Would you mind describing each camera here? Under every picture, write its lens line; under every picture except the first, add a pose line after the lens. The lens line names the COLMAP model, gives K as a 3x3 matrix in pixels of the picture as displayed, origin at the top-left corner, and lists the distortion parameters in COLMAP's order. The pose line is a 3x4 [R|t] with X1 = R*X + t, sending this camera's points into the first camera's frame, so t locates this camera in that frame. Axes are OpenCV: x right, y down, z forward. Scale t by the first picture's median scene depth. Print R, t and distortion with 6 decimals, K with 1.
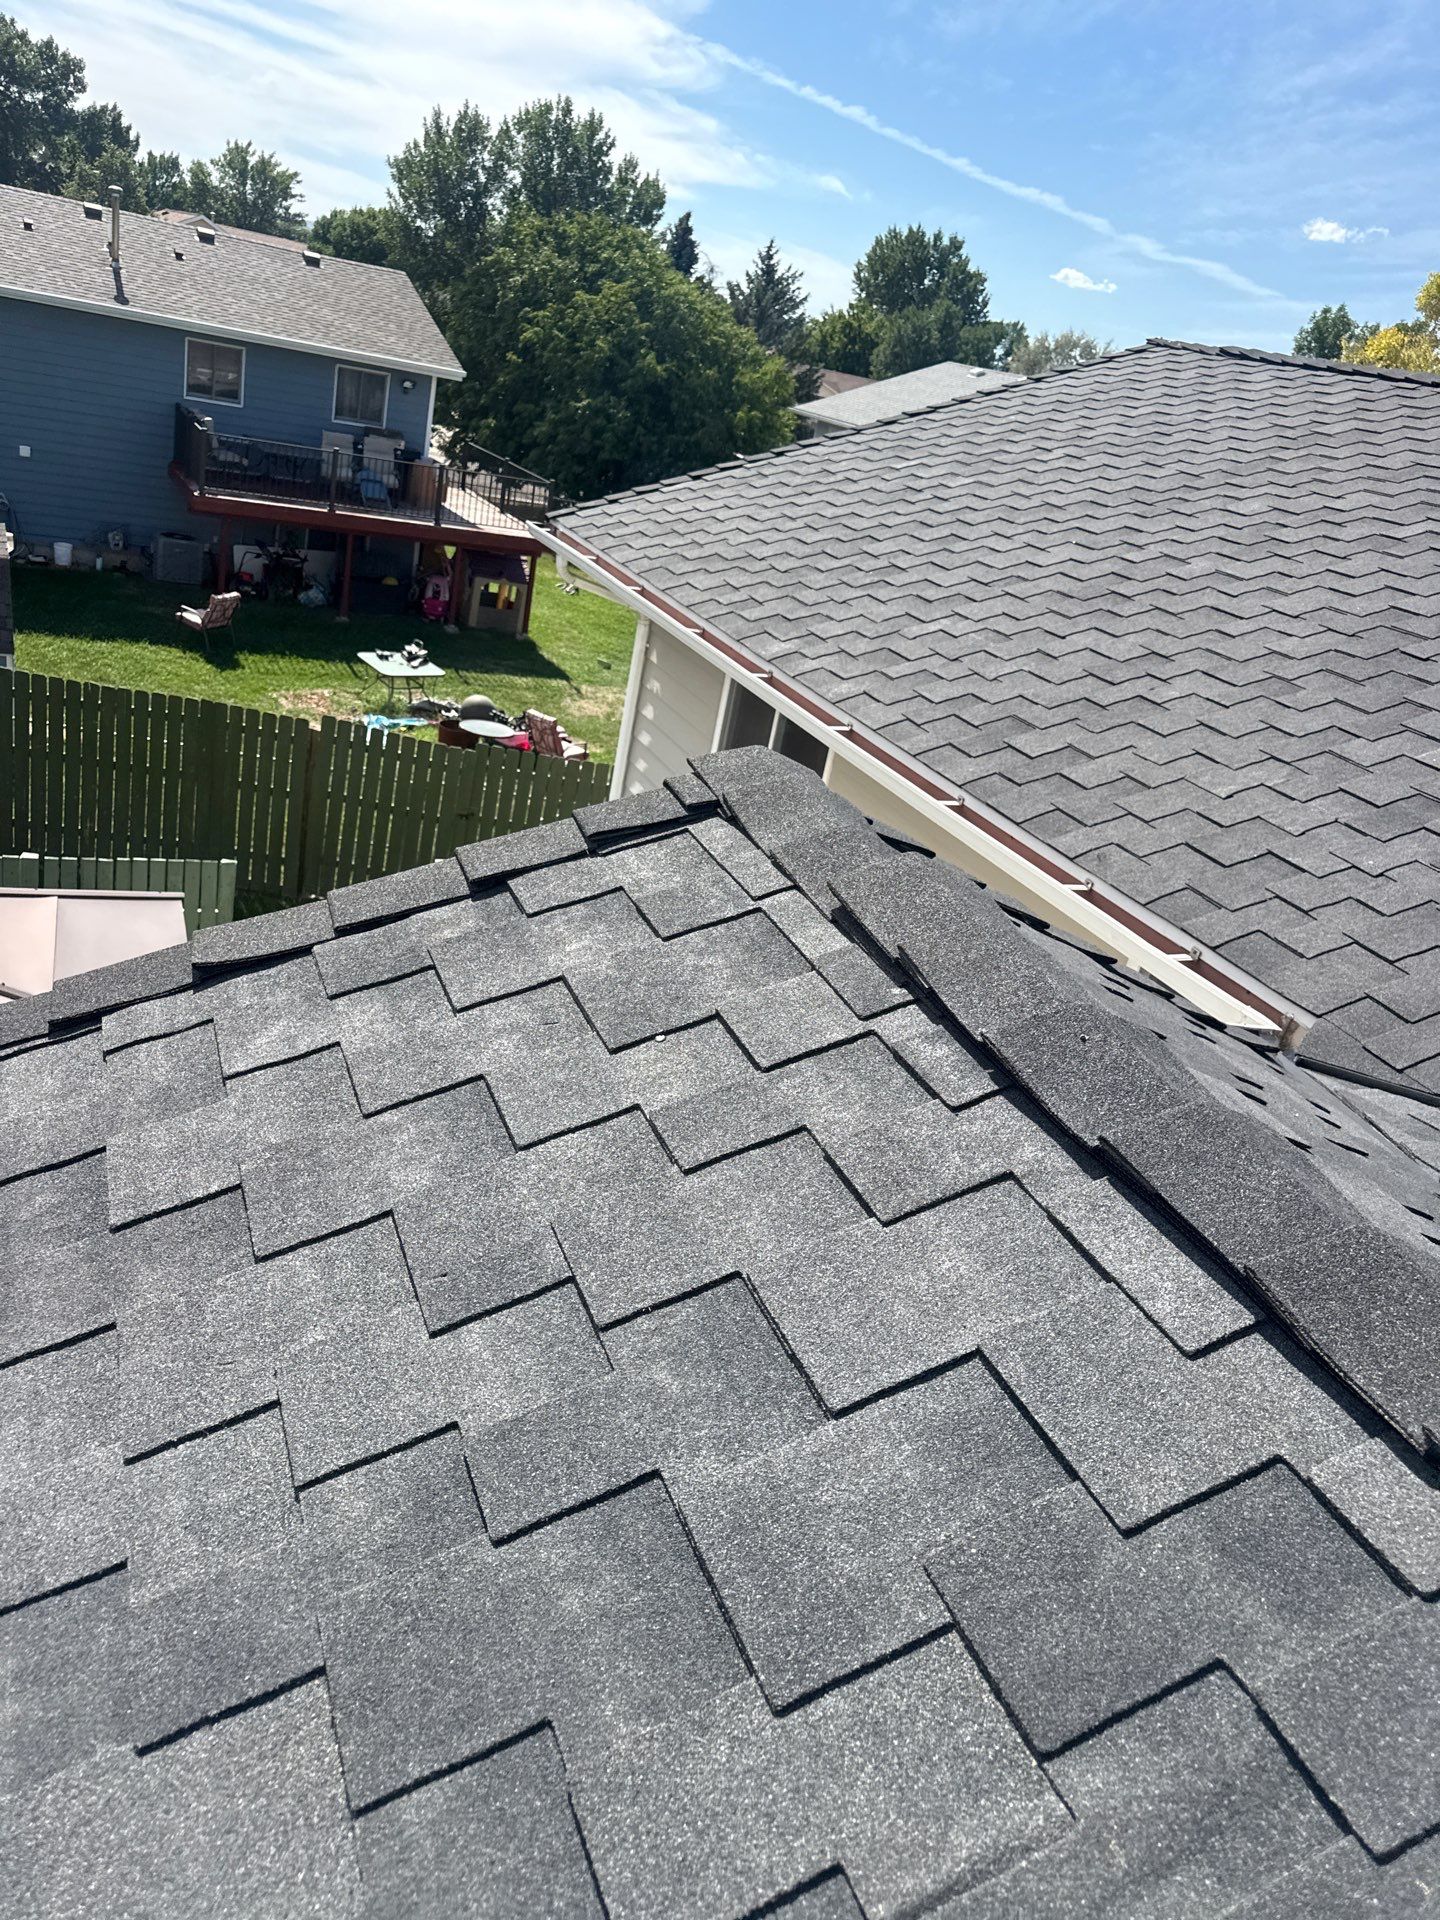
lens RADIAL K [[1311.8, 0, 661.1], [0, 1311.8, 958.7], [0, 0, 1]] dist [0.007392, 0.002895]
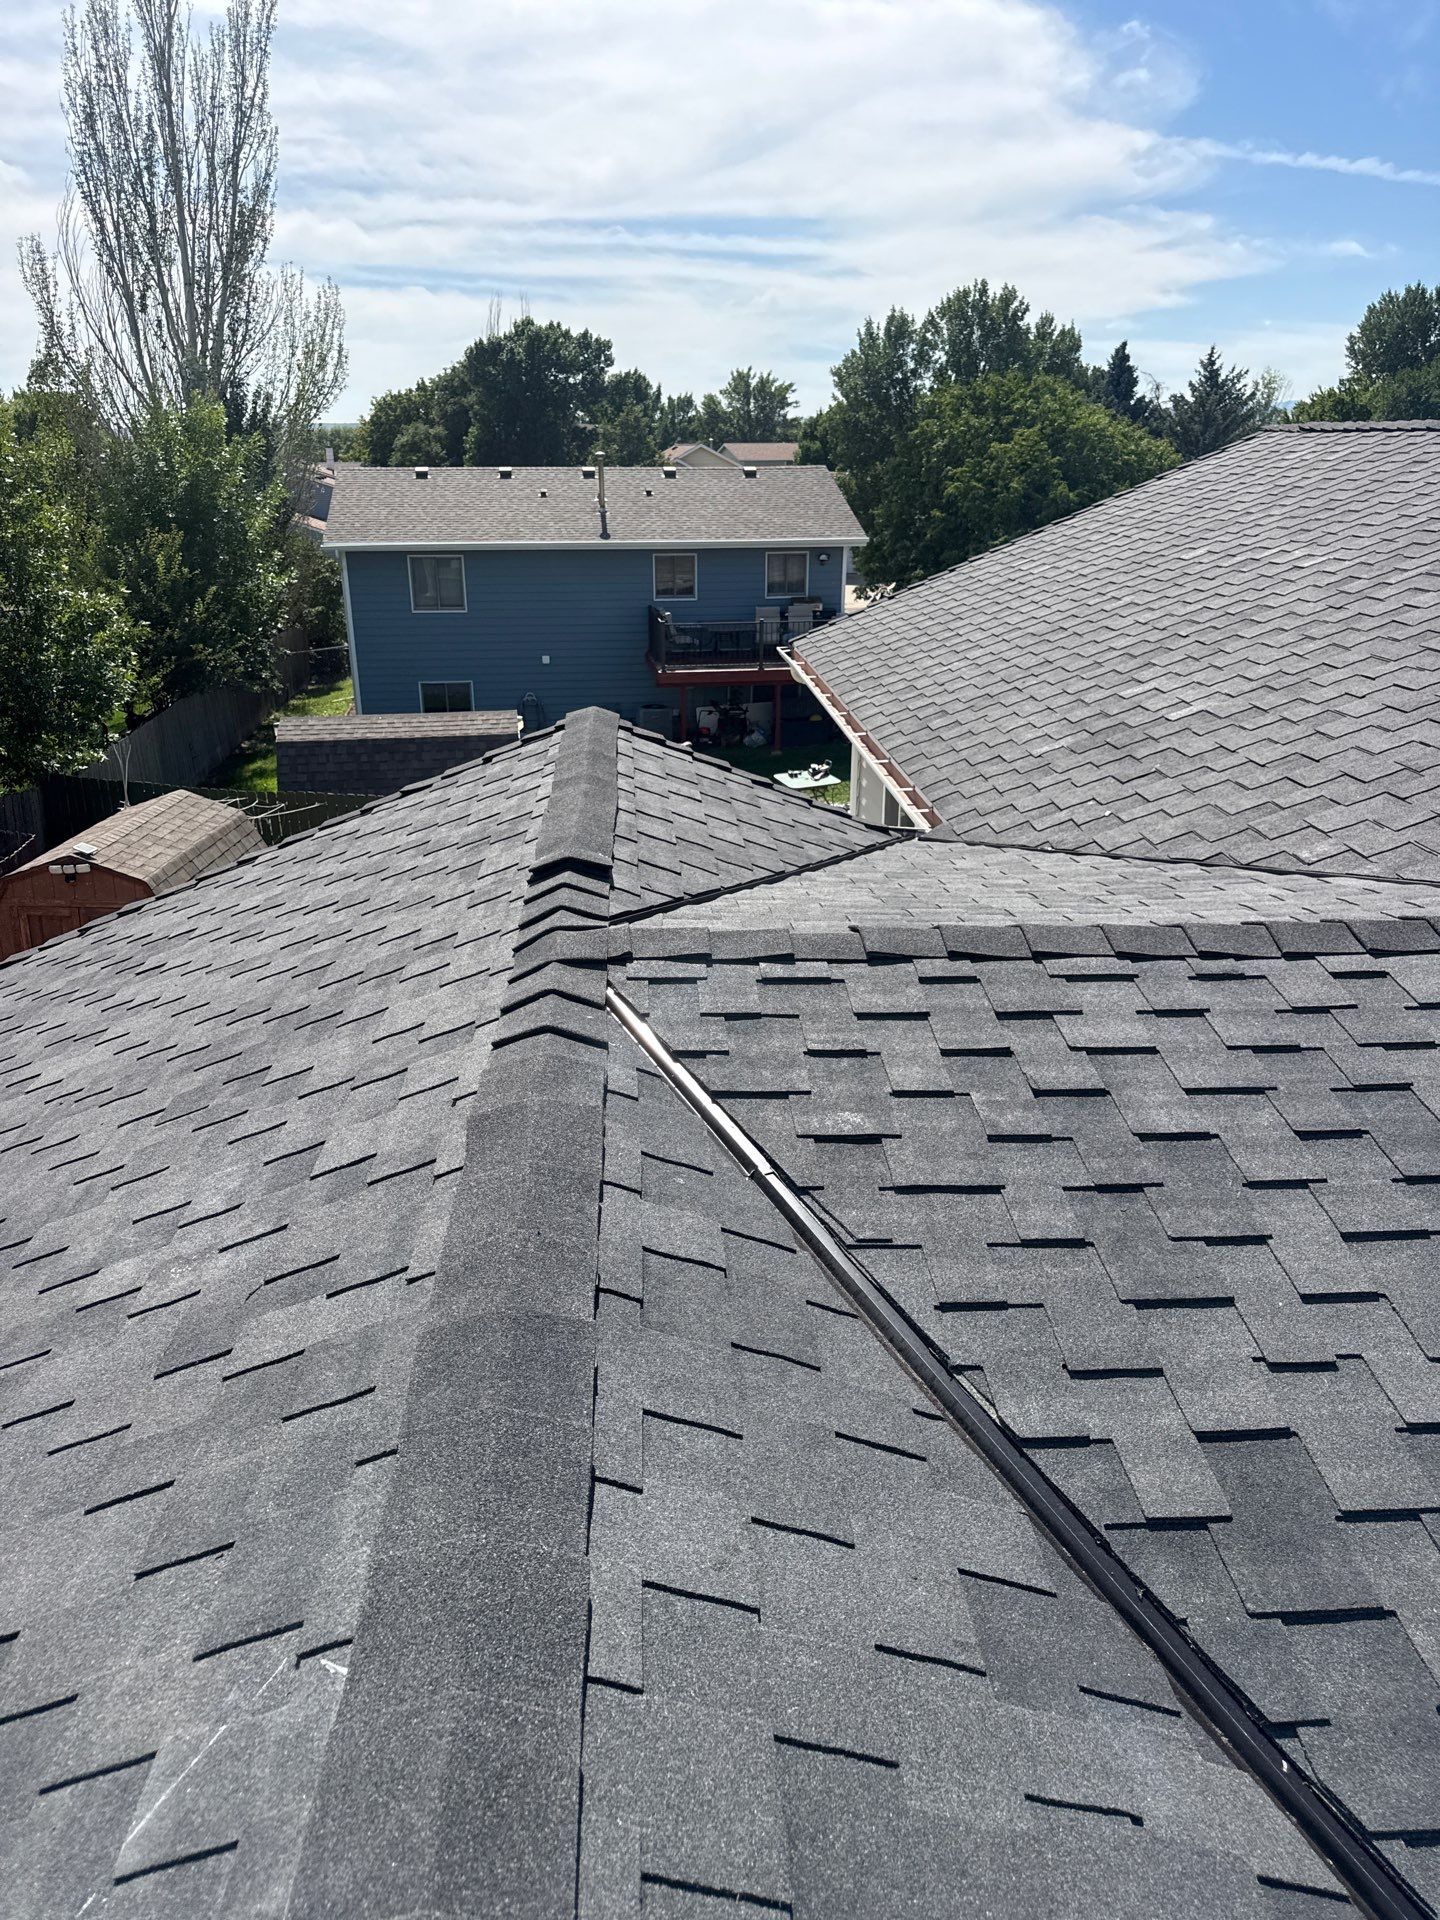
lens RADIAL K [[1359.9, 0, 696.6], [0, 1359.9, 959.8], [0, 0, 1]] dist [0.037389, -0.048170]
pose [[0.926521, -0.076338, -0.368418, 0.085726], [0.033796, 0.992128, -0.120581, 0.049009], [0.374723, 0.099270, 0.921807, -0.101821]]
